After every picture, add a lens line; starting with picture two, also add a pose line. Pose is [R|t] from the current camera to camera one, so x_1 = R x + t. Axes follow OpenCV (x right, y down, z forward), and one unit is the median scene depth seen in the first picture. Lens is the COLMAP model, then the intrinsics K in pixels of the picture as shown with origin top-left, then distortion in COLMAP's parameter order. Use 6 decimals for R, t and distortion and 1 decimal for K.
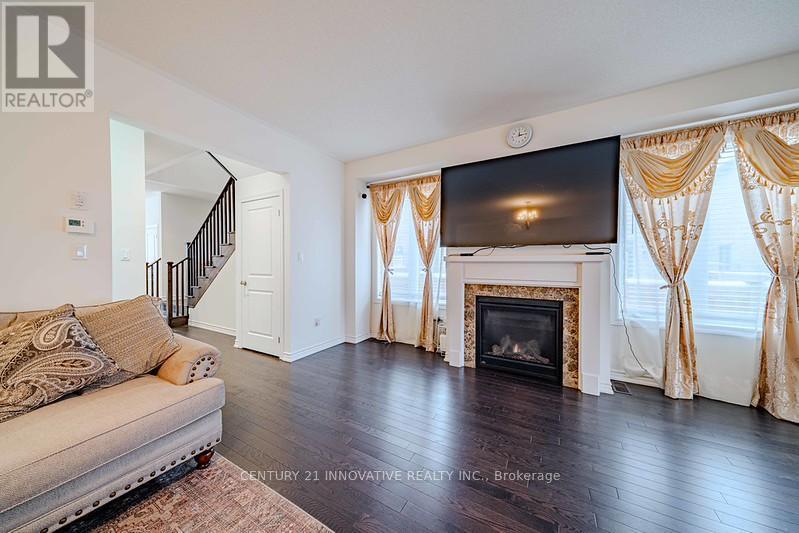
lens RADIAL K [[270.2, 0, 399.5], [0, 270.2, 266.5], [0, 0, 1]] dist [0.011397, -0.000045]
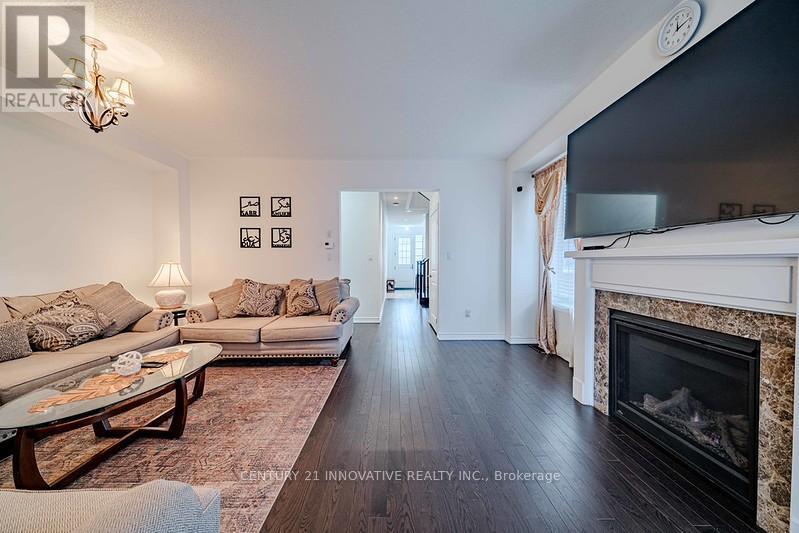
lens RADIAL K [[266.8, 0, 396.4], [0, 266.8, 266.7], [0, 0, 1]] dist [0.010603, -0.000249]
pose [[0.515136, 0.013550, -0.857001, 0.603046], [-0.006967, 0.999908, 0.011622, 0.000273], [0.857080, -0.000016, 0.515184, 0.212976]]
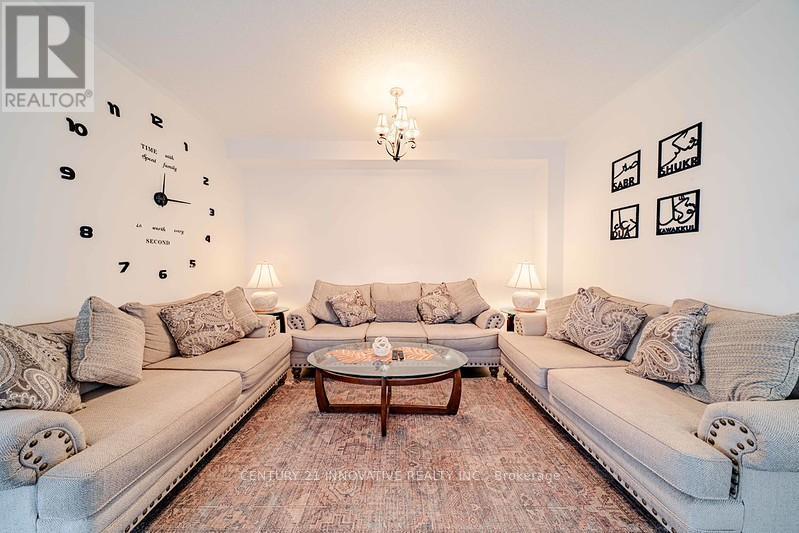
lens RADIAL K [[266.8, 0, 396.4], [0, 266.8, 266.7], [0, 0, 1]] dist [0.010603, -0.000249]
pose [[-0.860599, 0.011585, -0.509151, 0.119168], [-0.004405, 0.999535, 0.030188, -0.009274], [0.509264, 0.028223, -0.860148, 0.634743]]
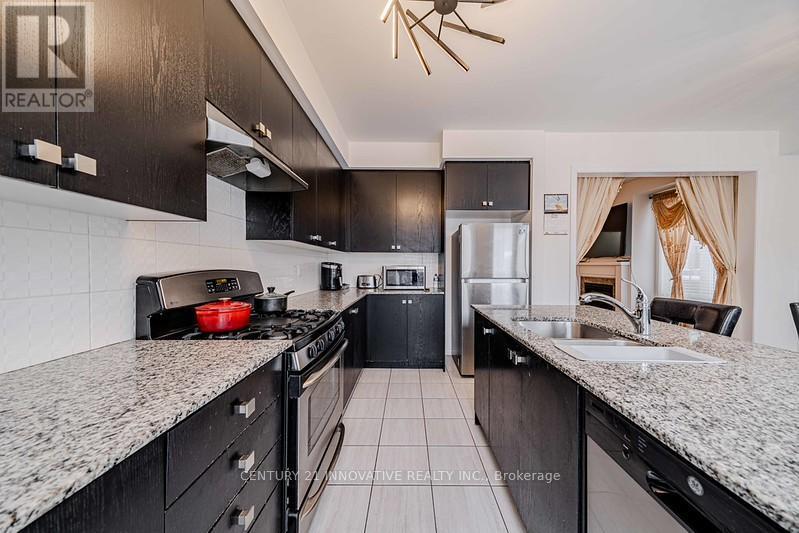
lens RADIAL K [[266.8, 0, 396.4], [0, 266.8, 266.7], [0, 0, 1]] dist [0.010603, -0.000249]
pose [[0.493536, 0.007232, -0.869695, 1.333995], [-0.013500, 0.999909, 0.000654, 0.011573], [0.869621, 0.011419, 0.493588, -1.139141]]
